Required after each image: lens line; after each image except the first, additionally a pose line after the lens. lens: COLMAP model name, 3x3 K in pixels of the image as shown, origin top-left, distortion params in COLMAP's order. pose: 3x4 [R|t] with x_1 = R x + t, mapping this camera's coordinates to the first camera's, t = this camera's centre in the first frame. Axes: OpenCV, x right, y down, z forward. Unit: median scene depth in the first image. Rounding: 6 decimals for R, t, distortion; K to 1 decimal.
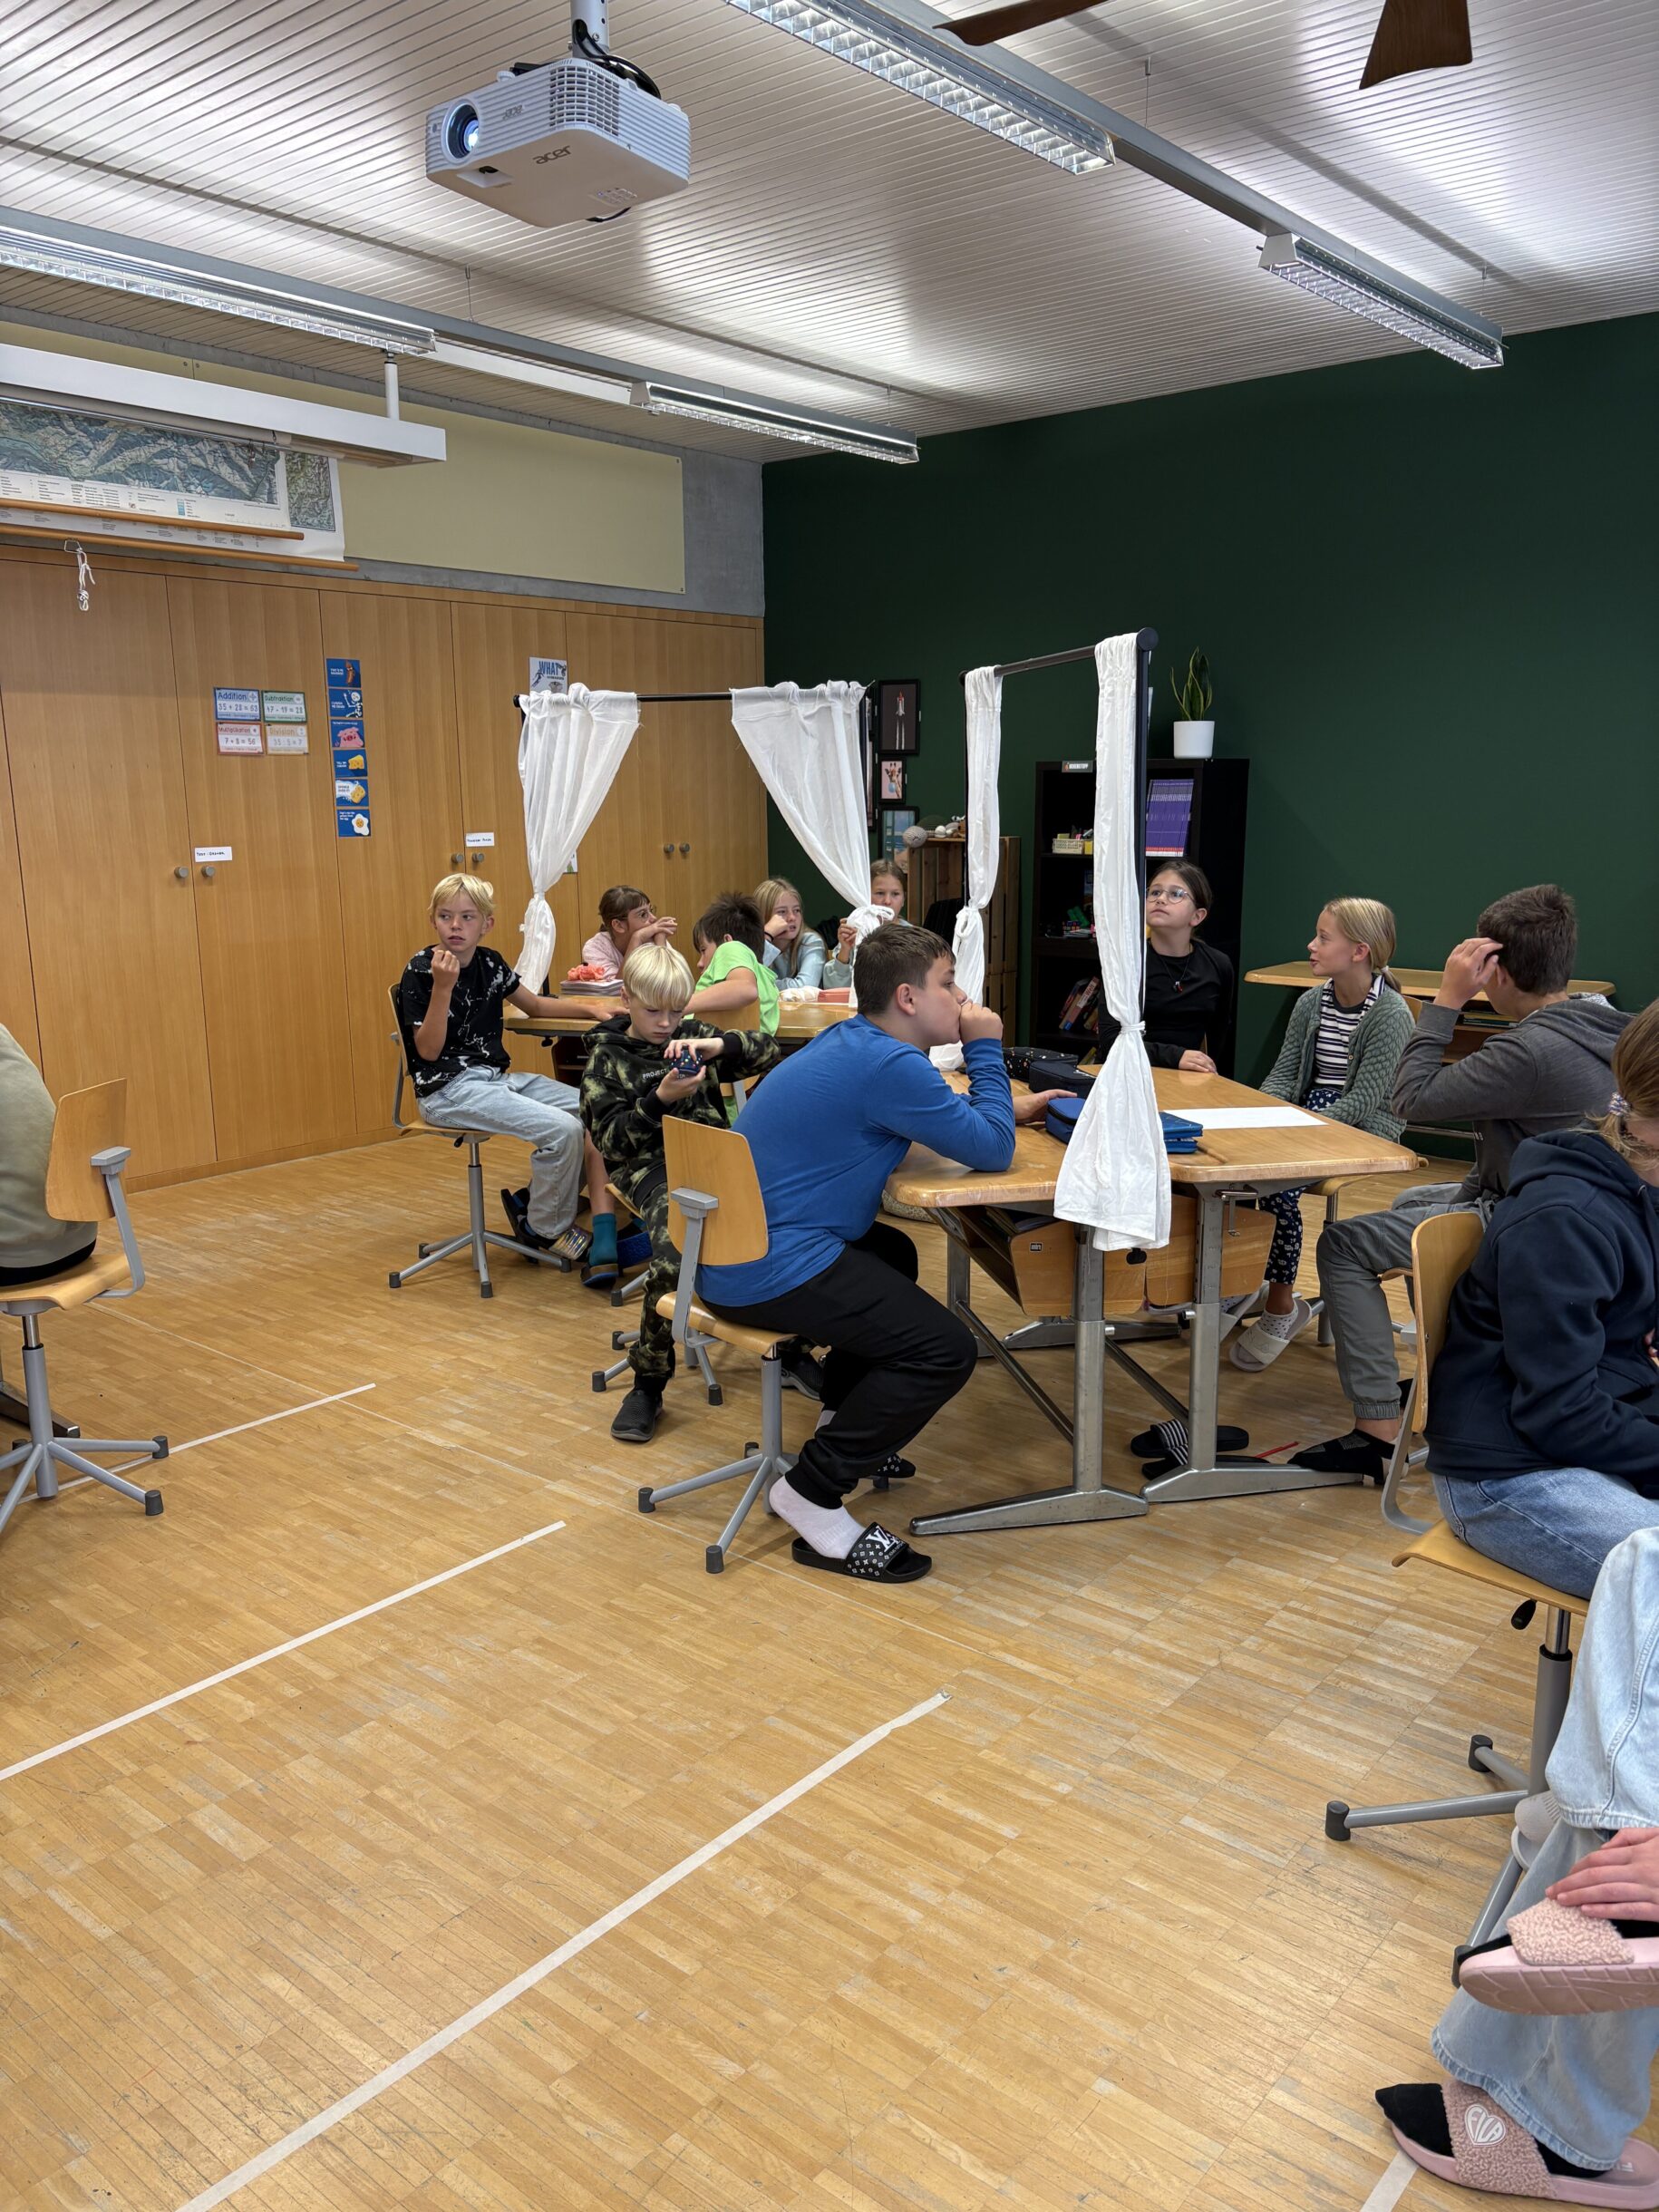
lens RADIAL K [[1663.5, 0, 826.0], [0, 1663.5, 1108.3], [0, 0, 1]] dist [0.041163, -0.040200]
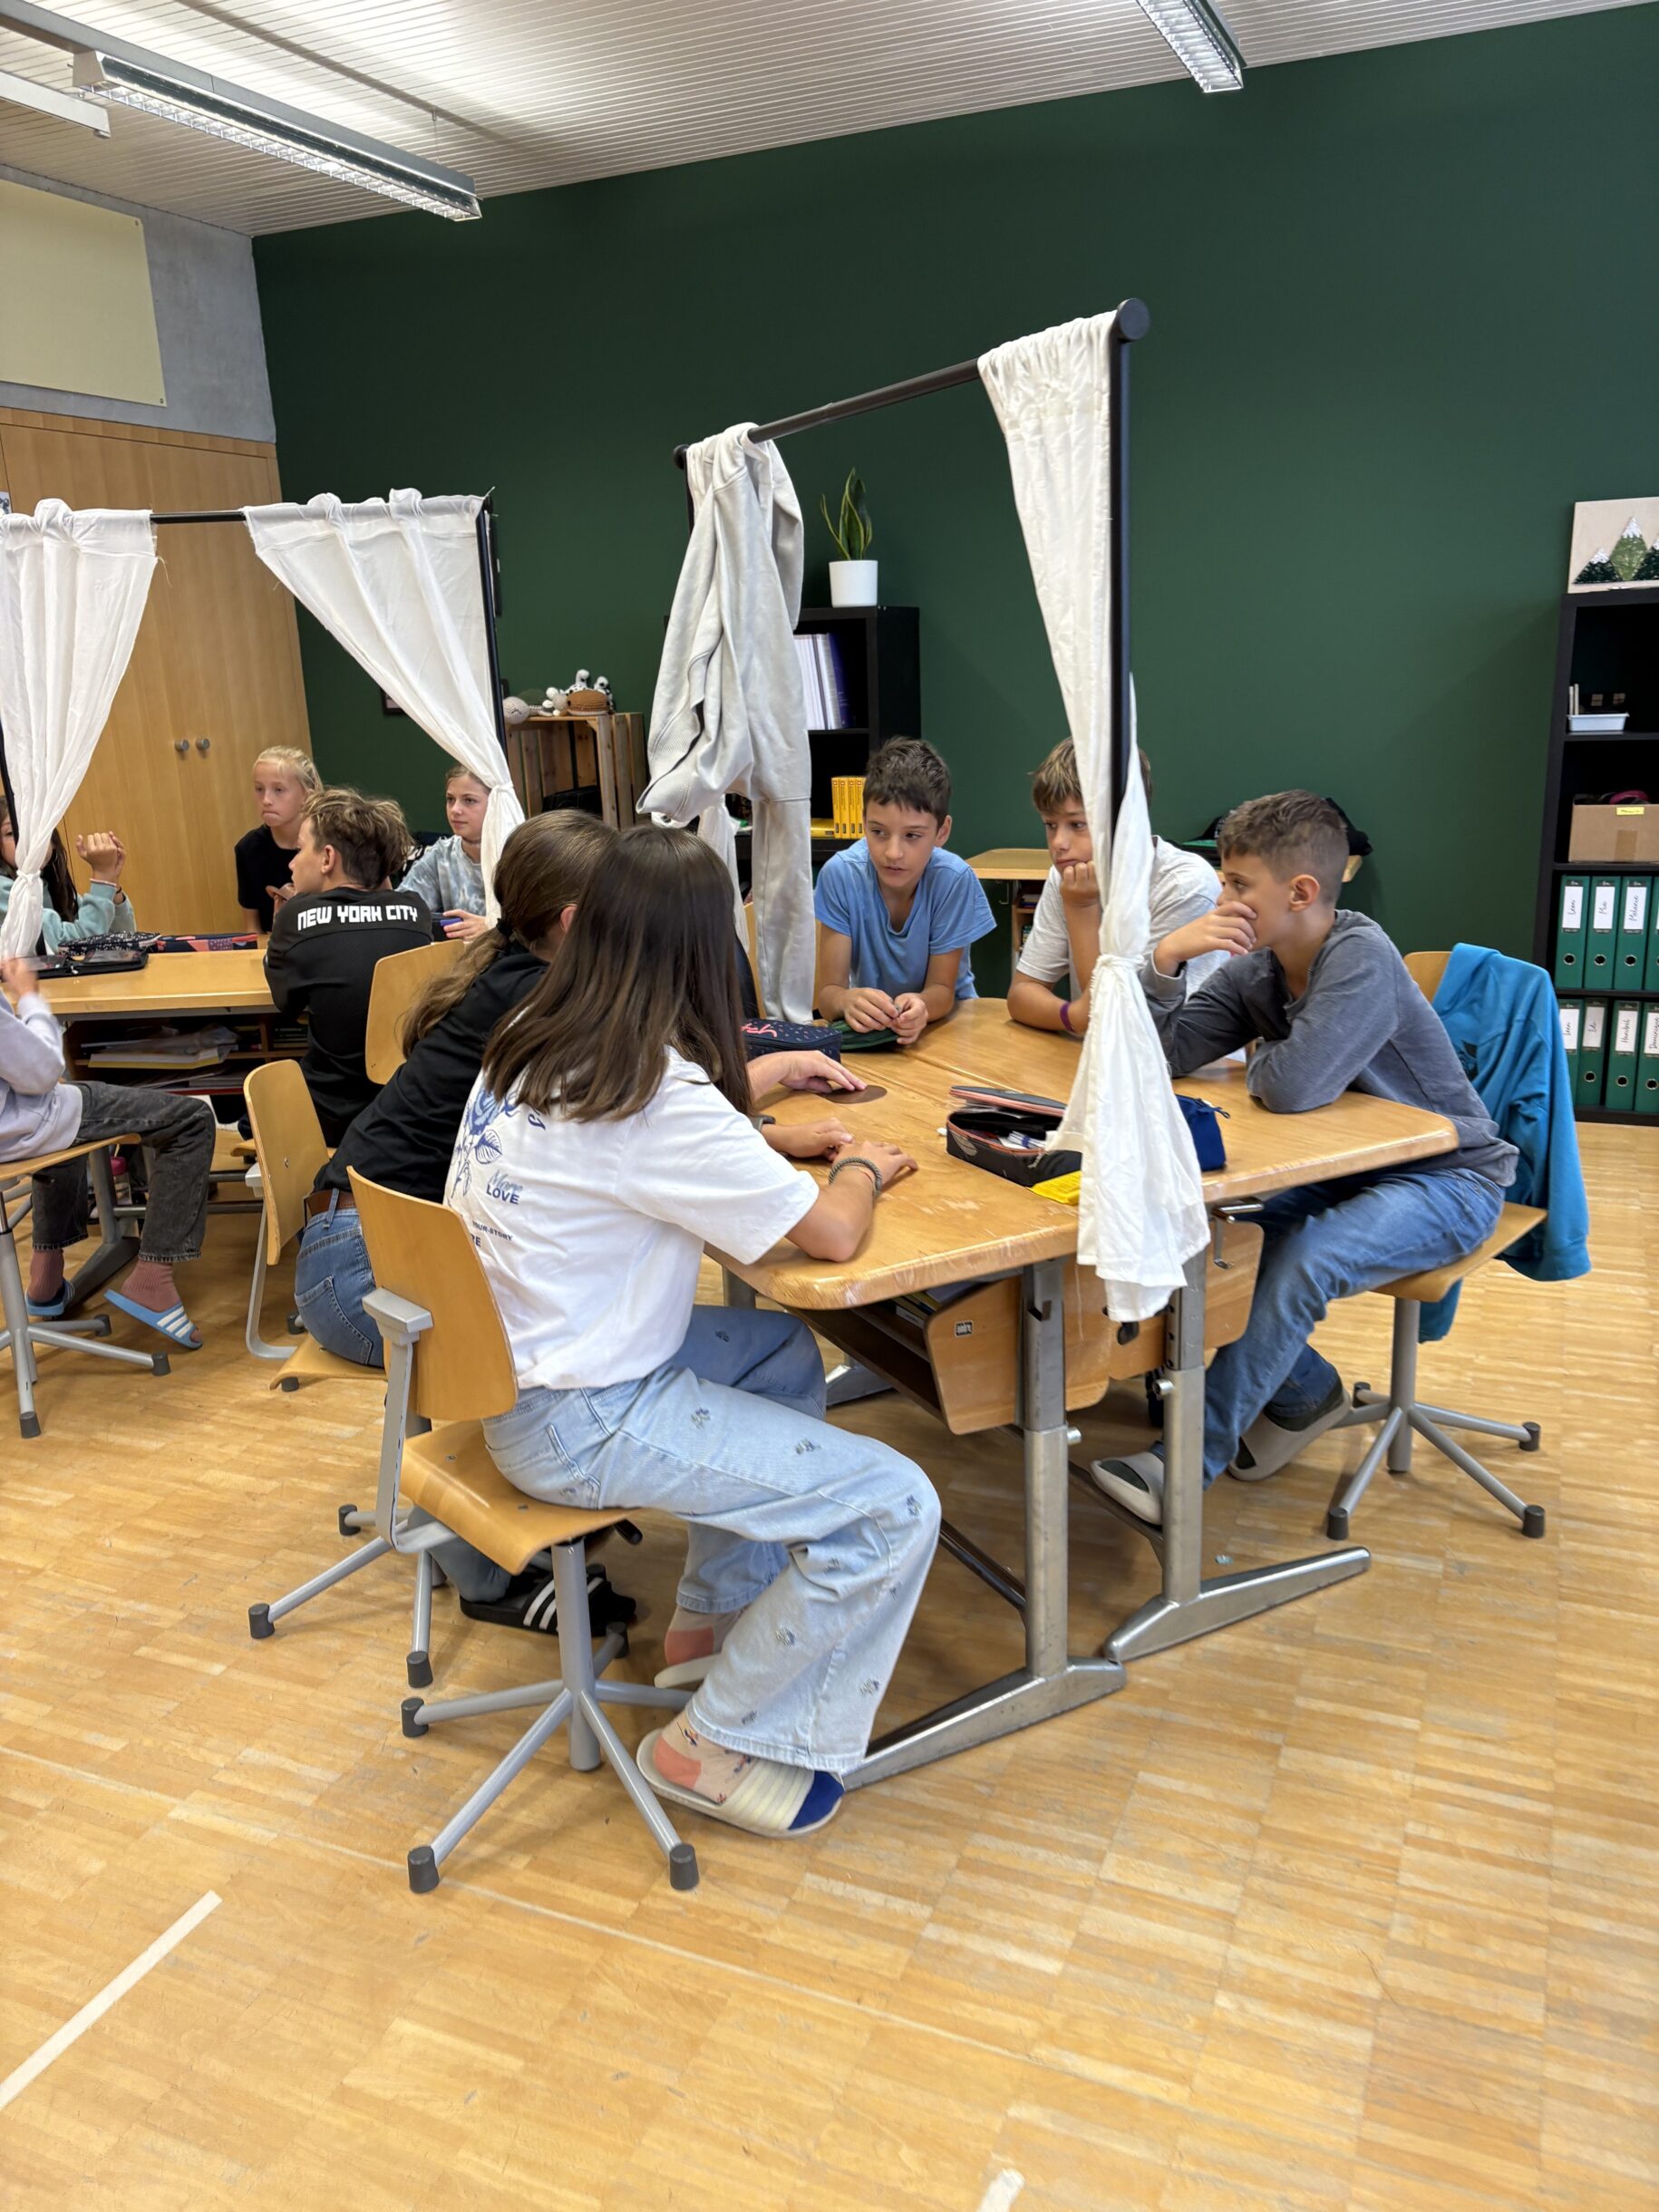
lens RADIAL K [[1663.5, 0, 816.0], [0, 1663.5, 1098.4], [0, 0, 1]] dist [0.041163, -0.040200]
pose [[0.957879, -0.101438, 0.268659, -0.082531], [0.085993, 0.993926, 0.068678, -0.048899], [-0.273993, -0.042682, 0.960784, 0.372625]]
